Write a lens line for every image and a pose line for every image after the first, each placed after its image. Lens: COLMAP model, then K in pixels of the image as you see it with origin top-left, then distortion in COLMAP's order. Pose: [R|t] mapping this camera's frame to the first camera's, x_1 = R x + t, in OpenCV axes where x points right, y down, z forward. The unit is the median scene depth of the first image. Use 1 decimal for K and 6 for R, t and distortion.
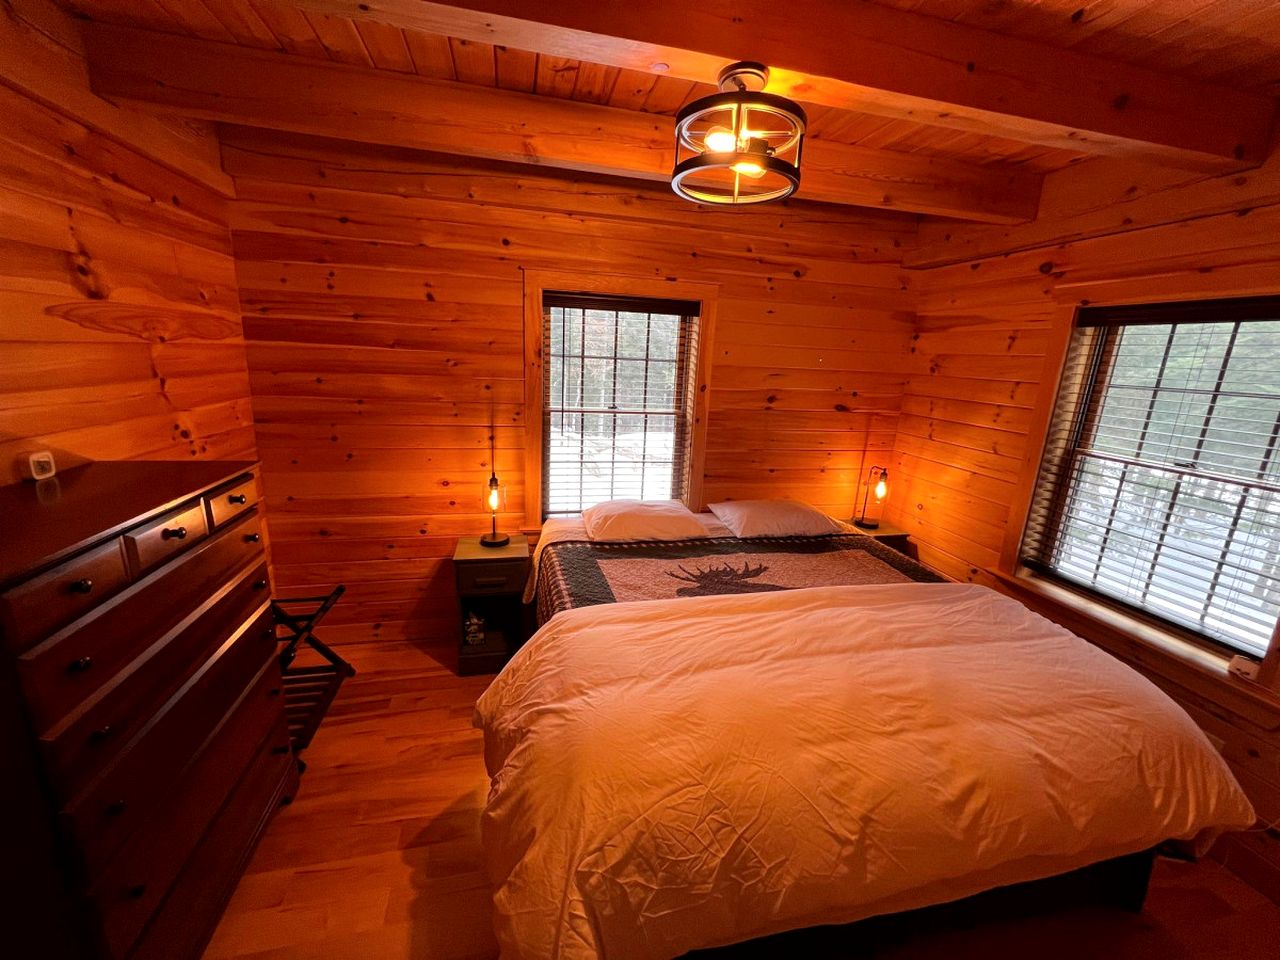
lens RADIAL K [[512.9, 0, 636.6], [0, 512.9, 480.9], [0, 0, 1]] dist [-0.001643, 0.000354]
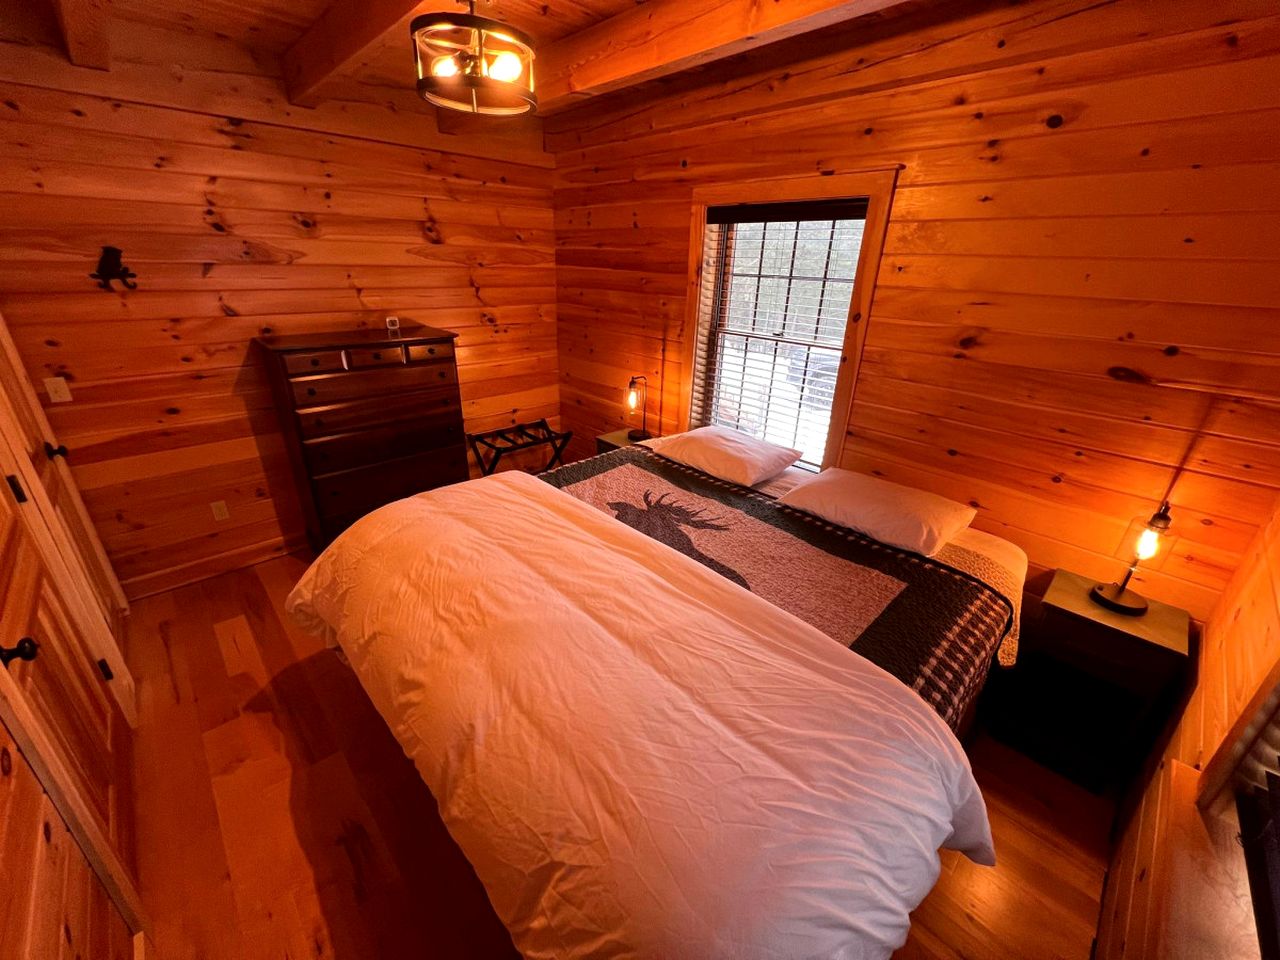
lens RADIAL K [[512.9, 0, 635.7], [0, 512.9, 479.3], [0, 0, 1]] dist [-0.001643, 0.000354]
pose [[0.505980, 0.310880, -0.804573, 0.804734], [-0.212452, 0.948970, 0.233067, -0.072909], [0.835971, 0.053006, 0.546207, 0.389370]]
